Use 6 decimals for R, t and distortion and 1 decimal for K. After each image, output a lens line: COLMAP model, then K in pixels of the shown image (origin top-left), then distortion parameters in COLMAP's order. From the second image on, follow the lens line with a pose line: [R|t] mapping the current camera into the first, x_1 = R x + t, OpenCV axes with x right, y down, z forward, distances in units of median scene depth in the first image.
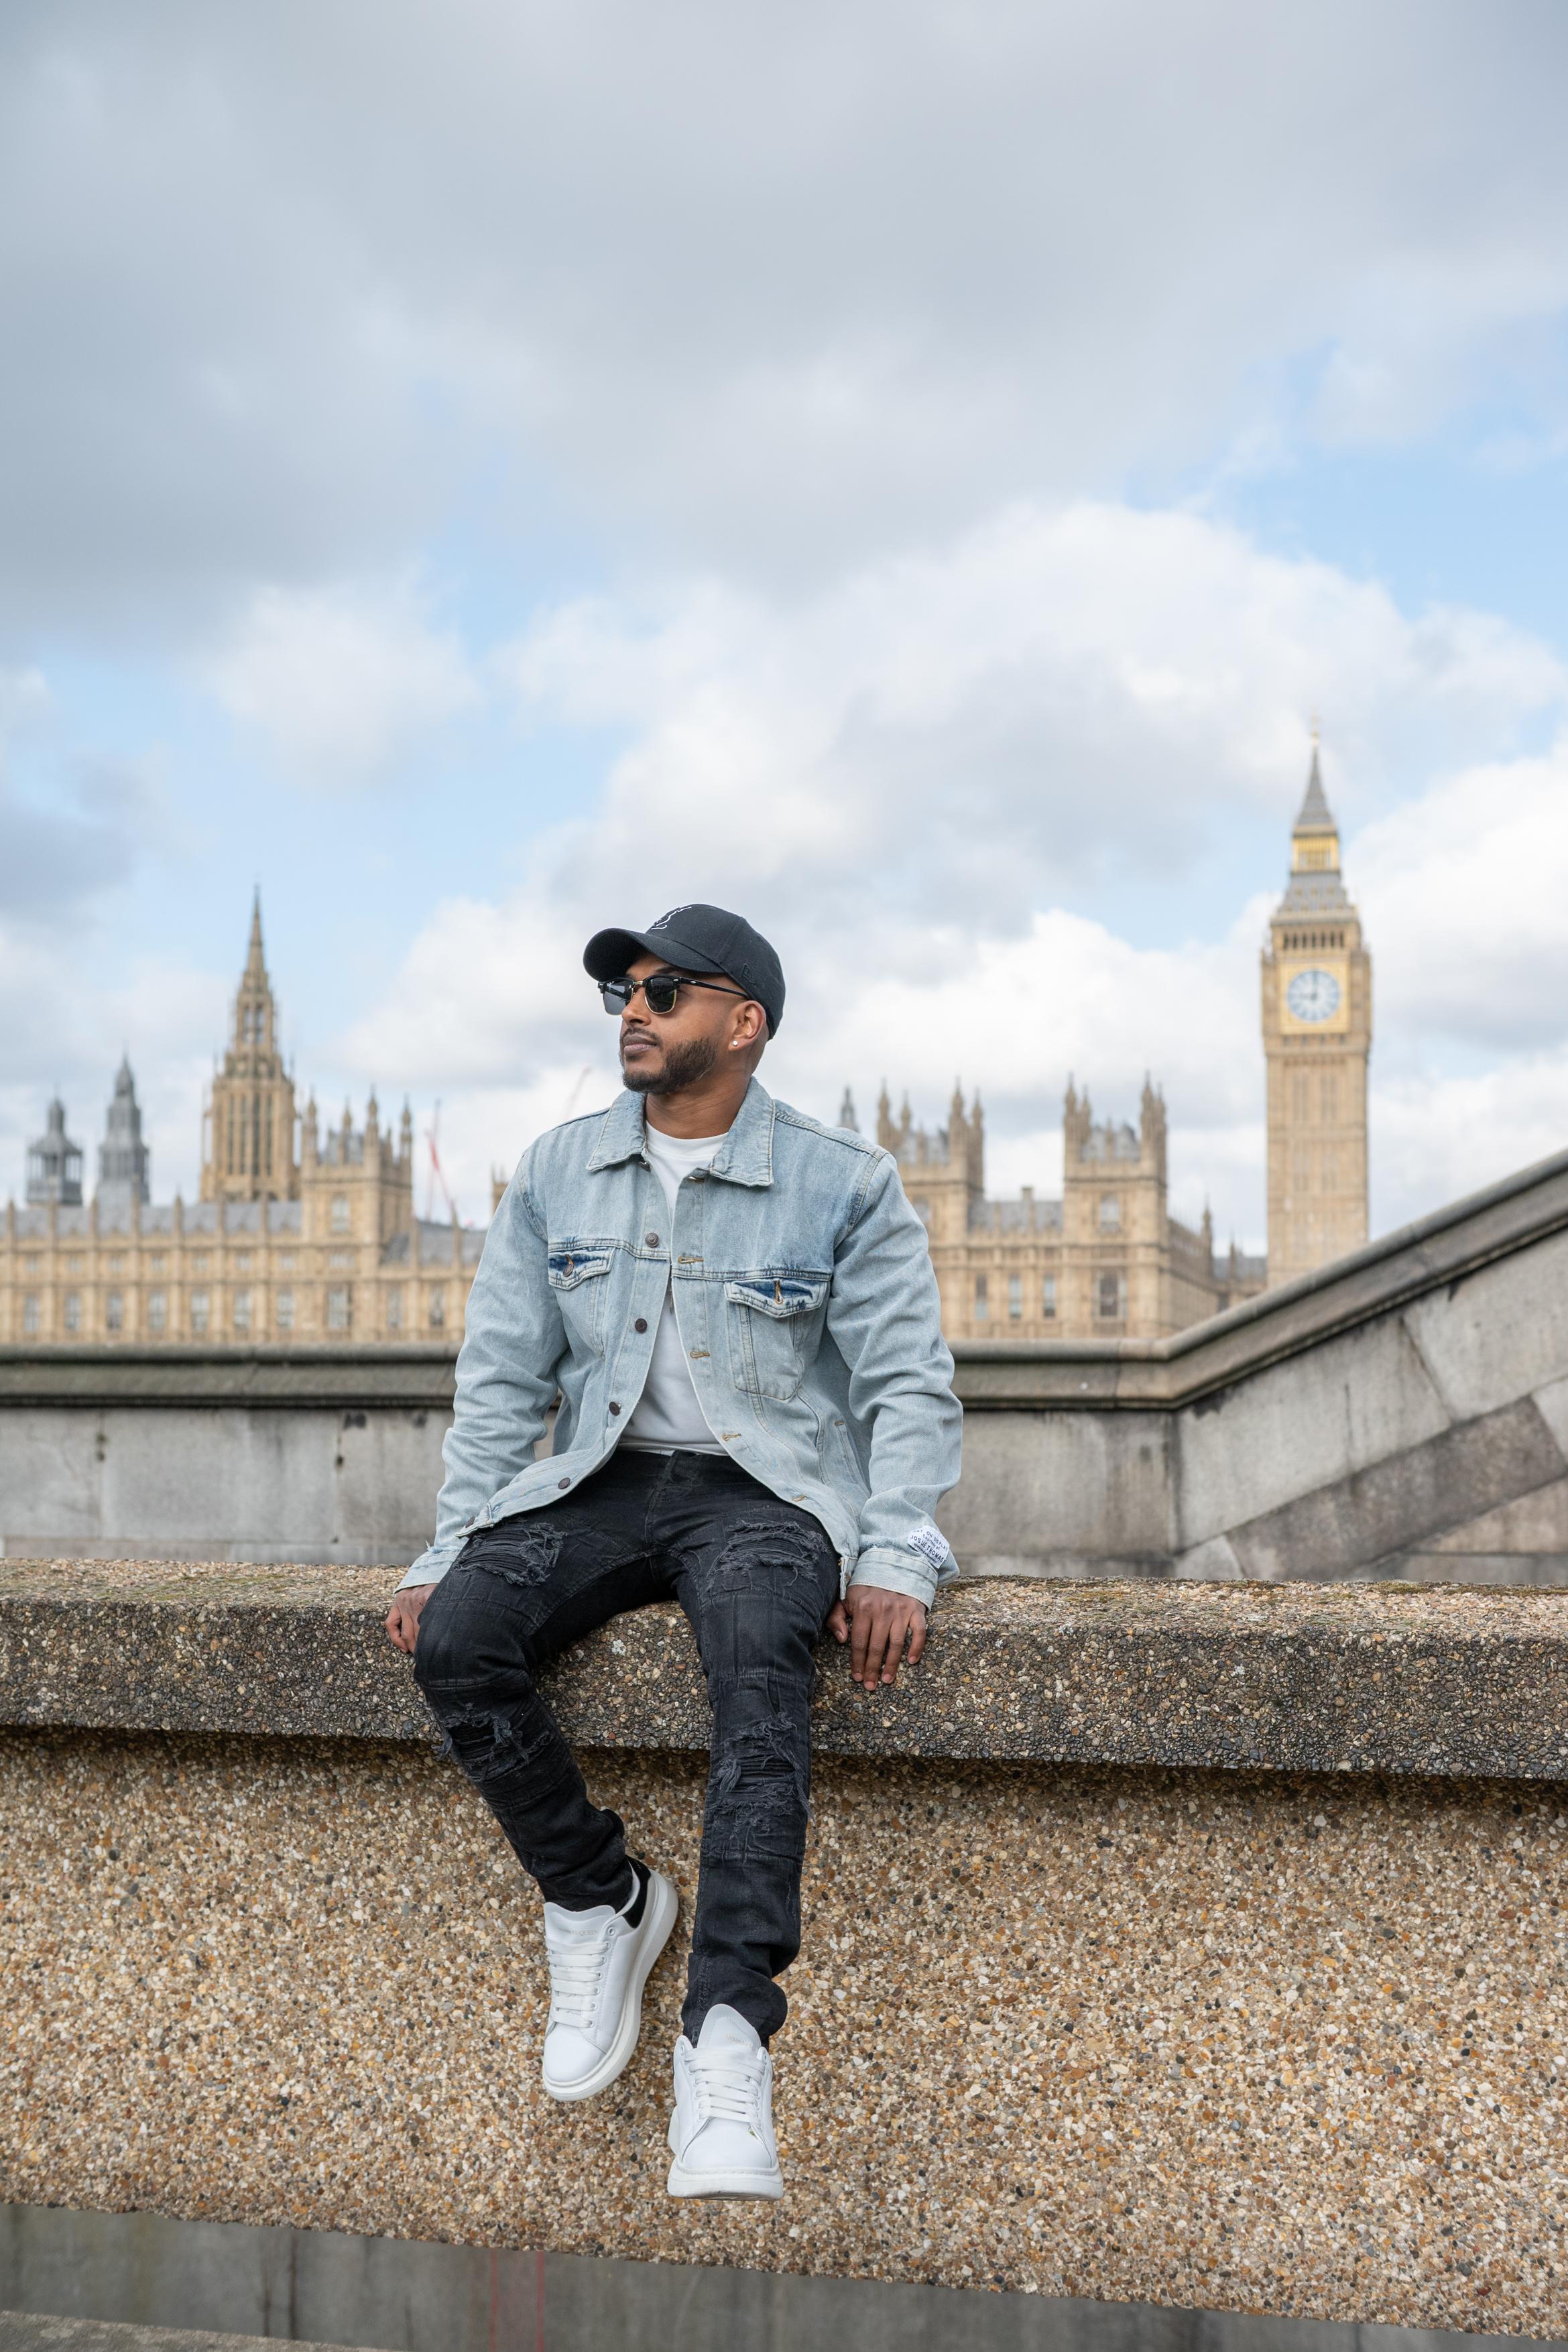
lens RADIAL K [[2529.8, 0, 784.0], [0, 2529.8, 1176.0], [0, 0, 1]] dist [0.002120, 0.003739]
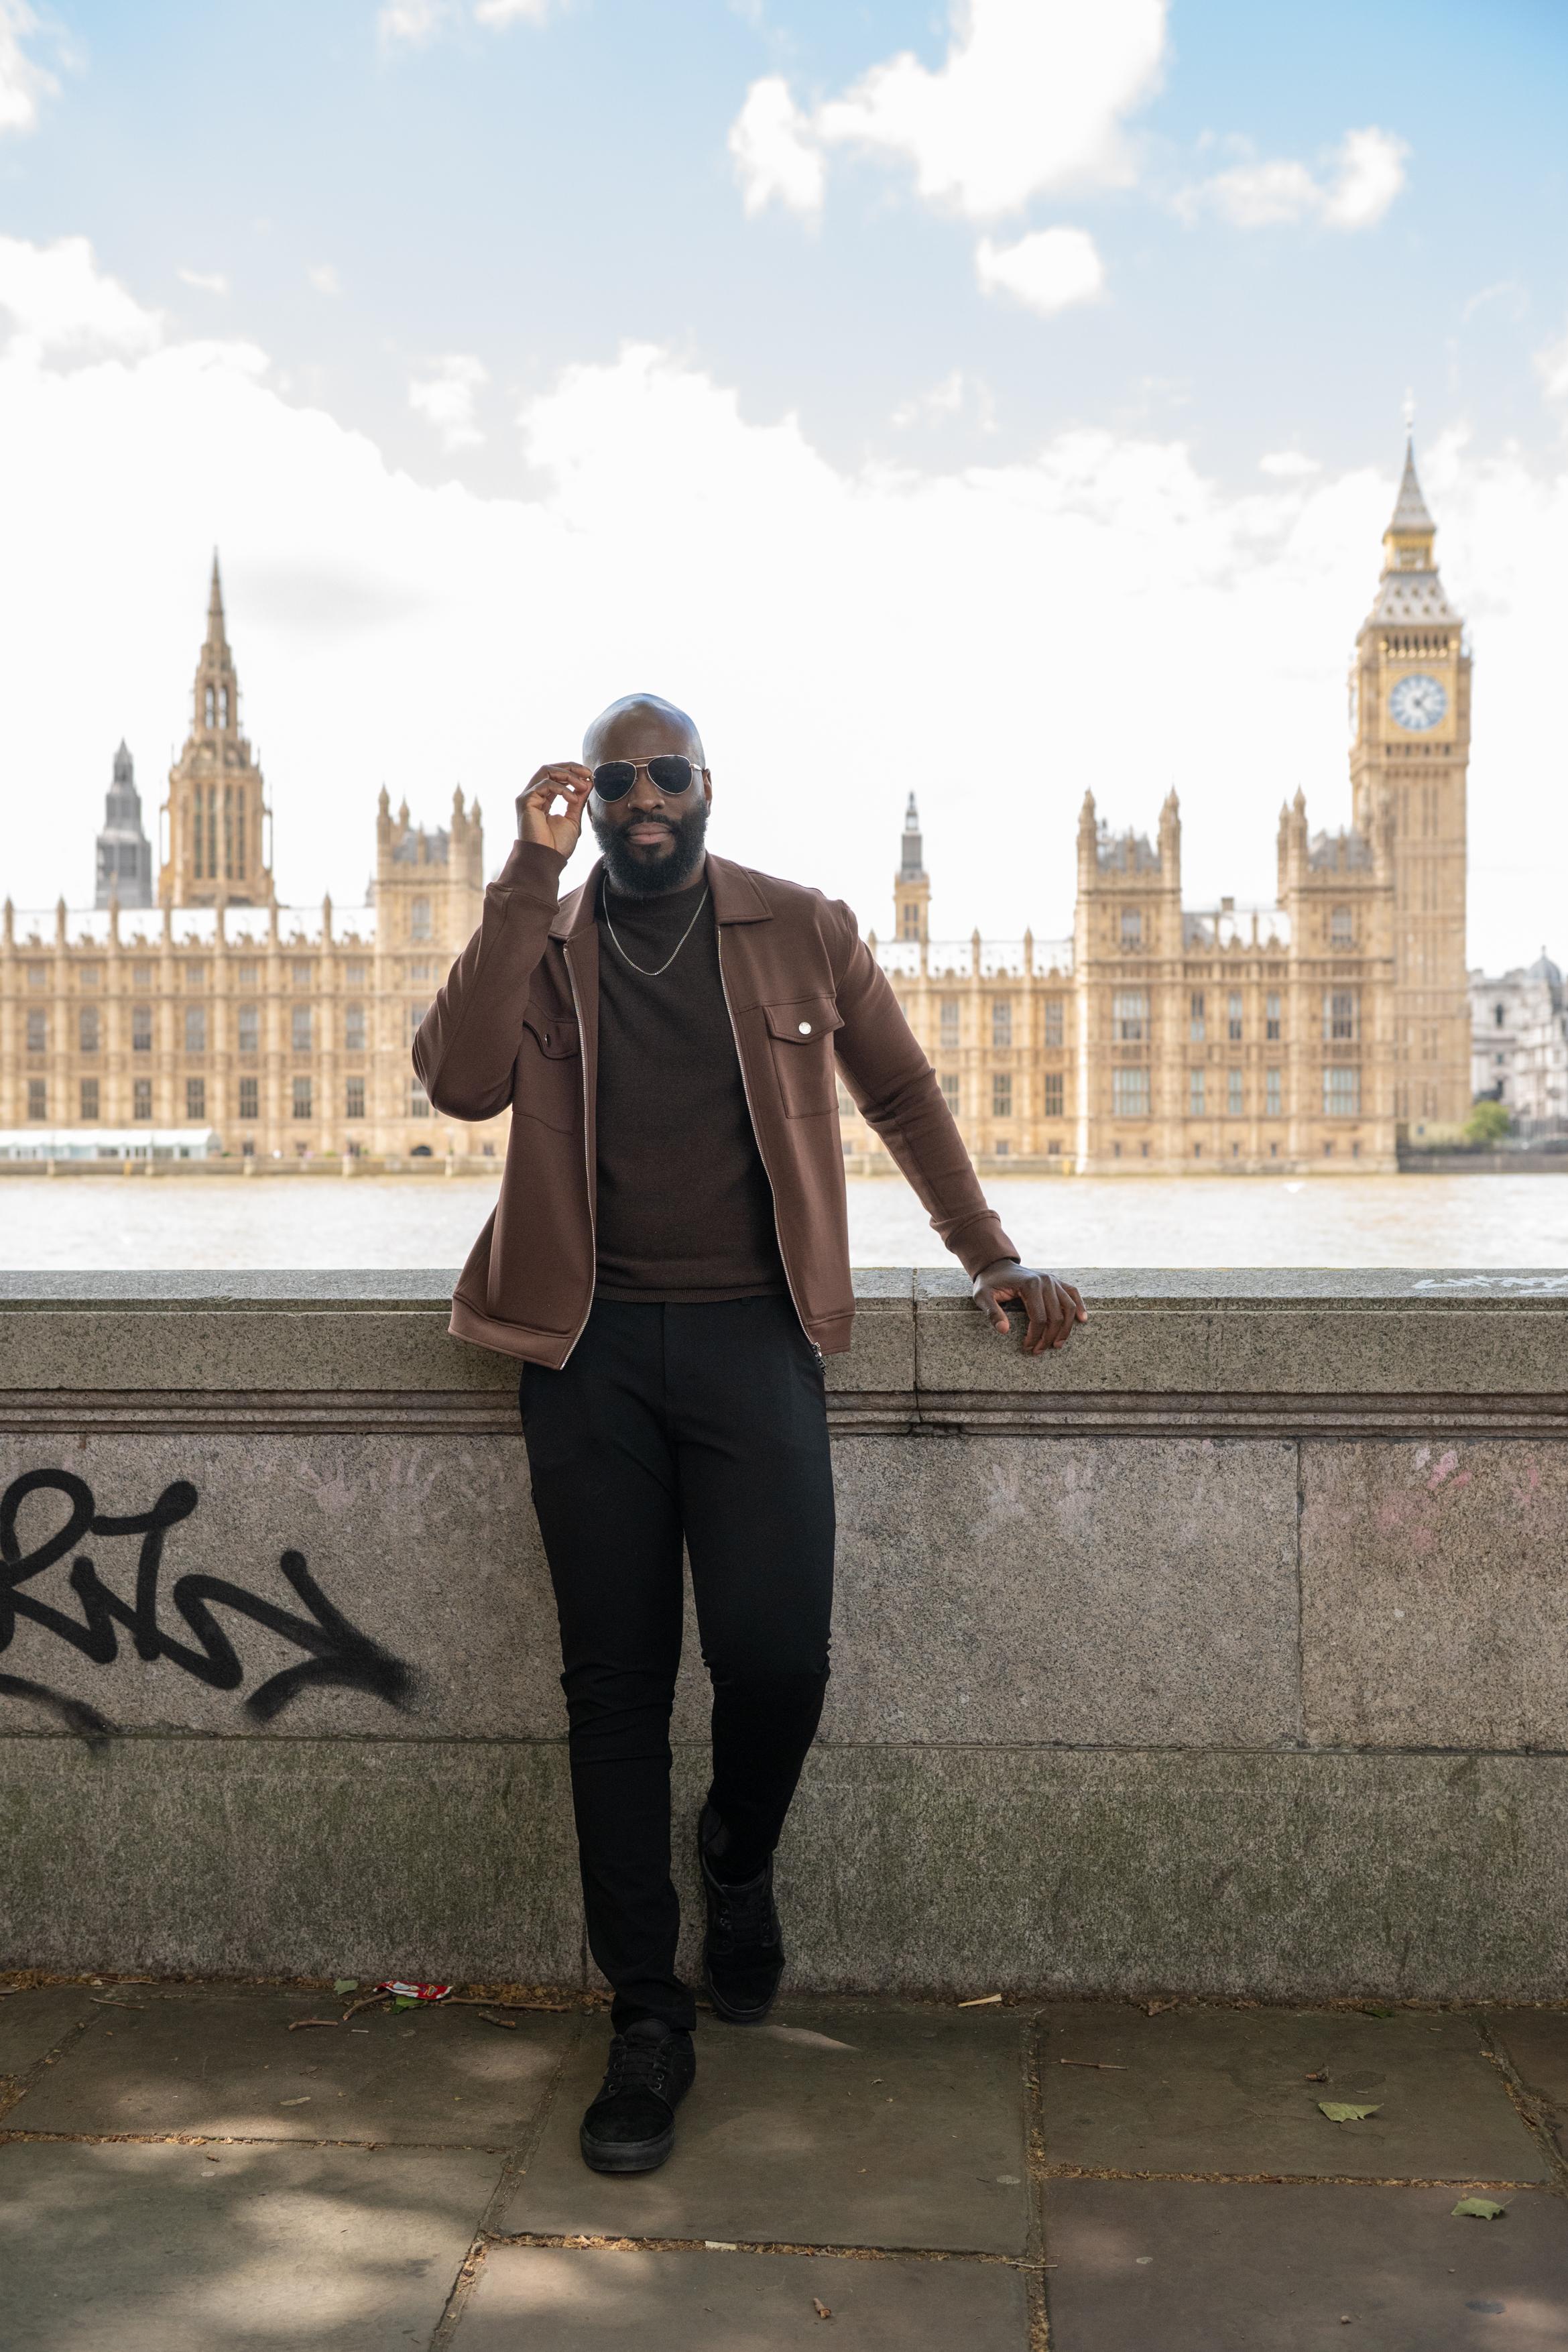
lens RADIAL K [[2529.8, 0, 784.0], [0, 2529.8, 1176.0], [0, 0, 1]] dist [0.002120, 0.003739]
pose [[0.980110, -0.007178, 0.198325, -0.227412], [-0.013239, 0.994754, 0.101432, 0.012700], [-0.198013, -0.102040, 0.974874, 0.111348]]
